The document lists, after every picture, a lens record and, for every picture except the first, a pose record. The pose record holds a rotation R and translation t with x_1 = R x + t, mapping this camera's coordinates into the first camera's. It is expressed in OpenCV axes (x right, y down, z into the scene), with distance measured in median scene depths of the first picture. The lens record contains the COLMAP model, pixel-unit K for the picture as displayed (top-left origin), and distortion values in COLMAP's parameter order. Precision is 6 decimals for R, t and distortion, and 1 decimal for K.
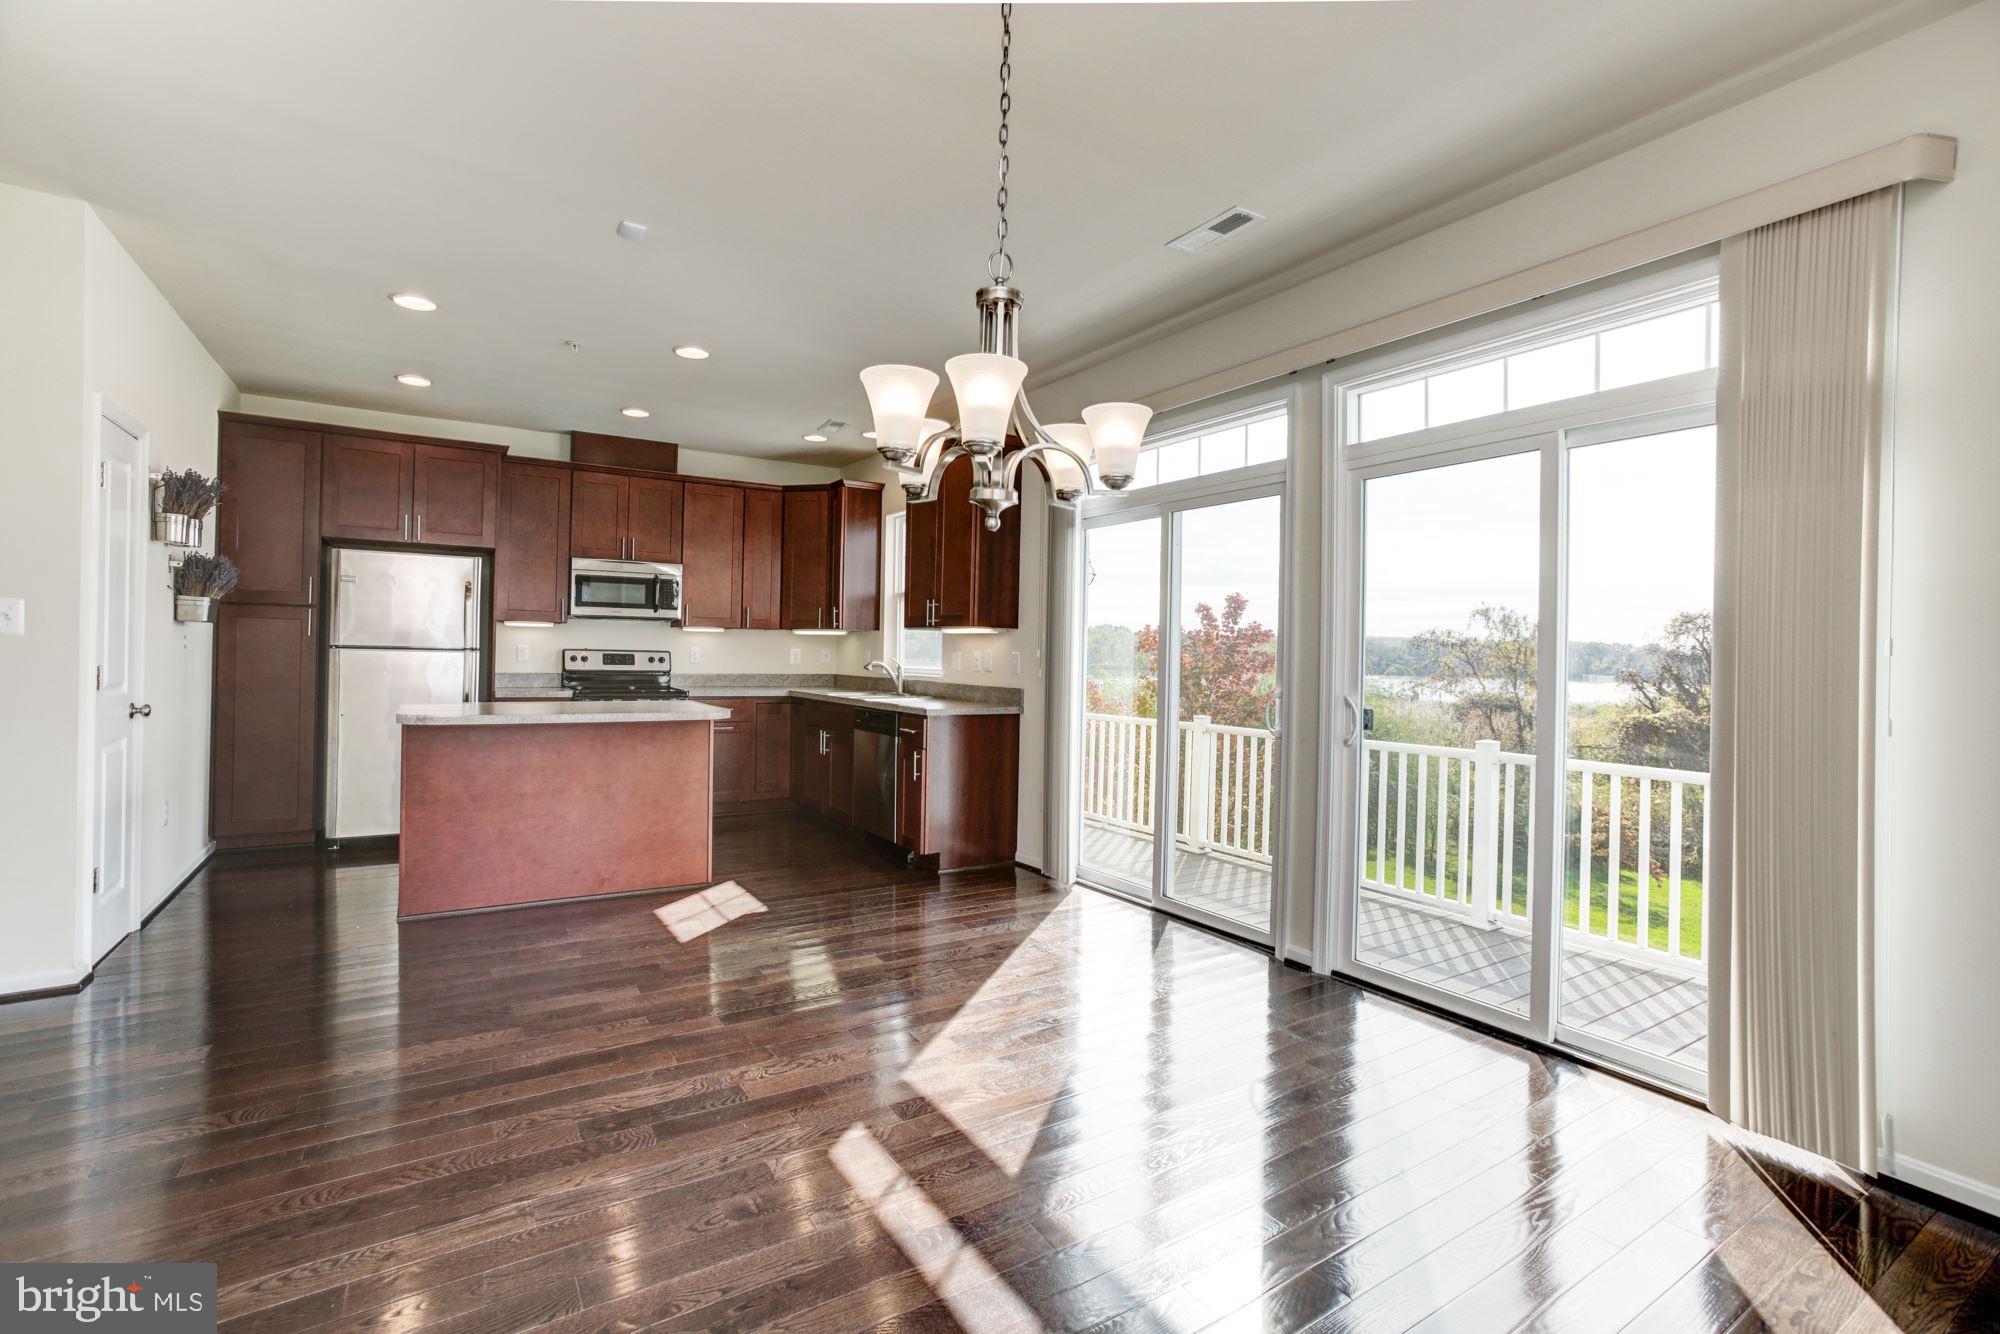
lens RADIAL K [[956.2, 0, 1000.0], [0, 956.2, 667.0], [0, 0, 1]] dist [-0.000414, -0.000049]
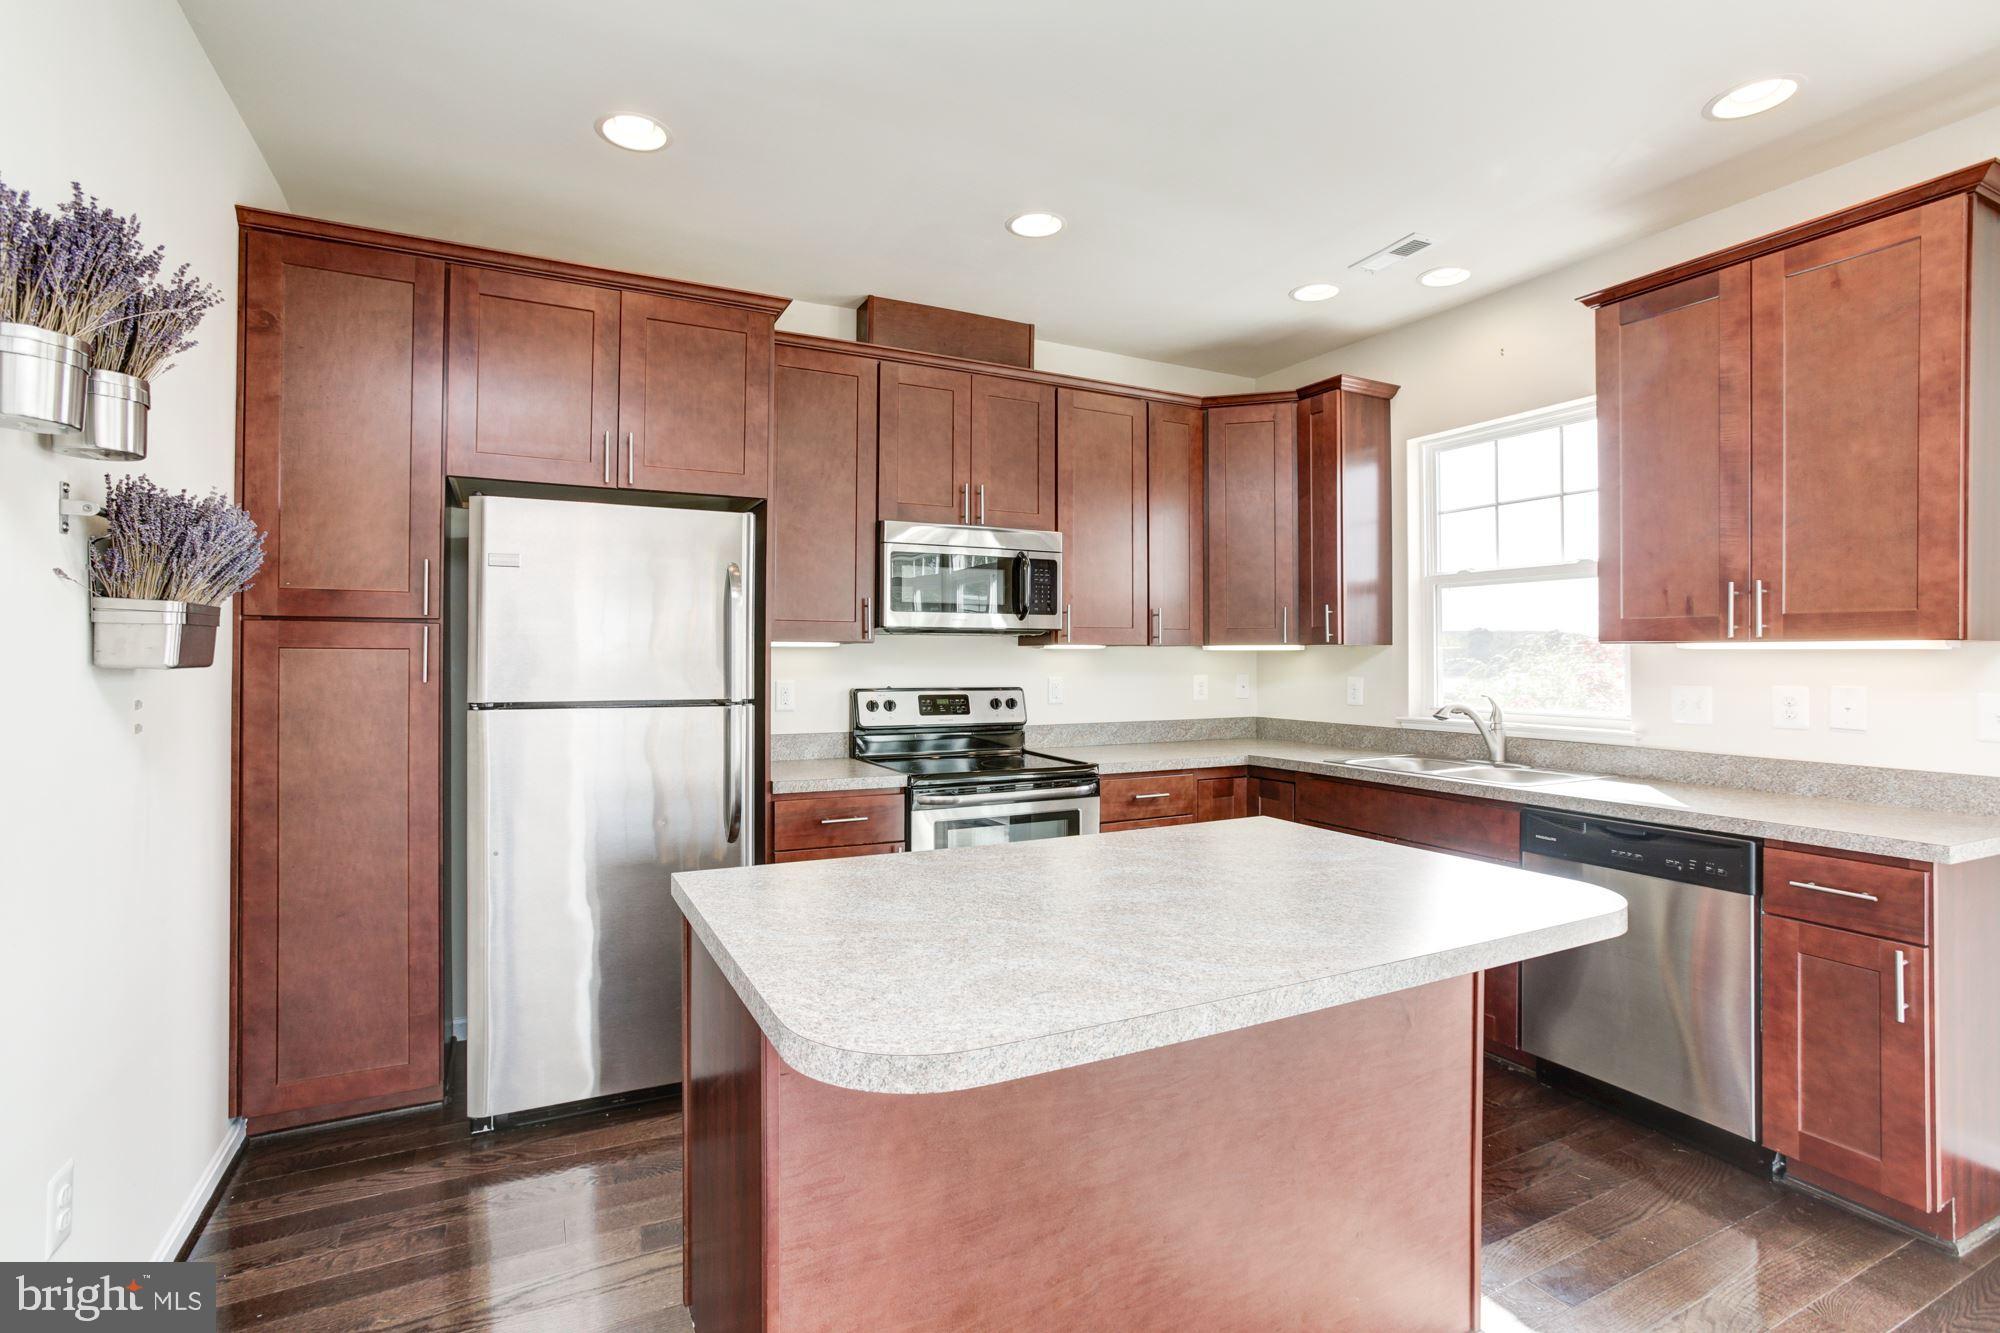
lens RADIAL K [[944.4, 0, 1000.0], [0, 944.4, 666.5], [0, 0, 1]] dist [-0.018419, 0.000187]
pose [[0.998300, -0.017197, -0.055693, -0.351273], [0.017057, 0.999850, -0.002975, -0.029517], [0.055735, 0.002020, 0.998444, 0.470001]]
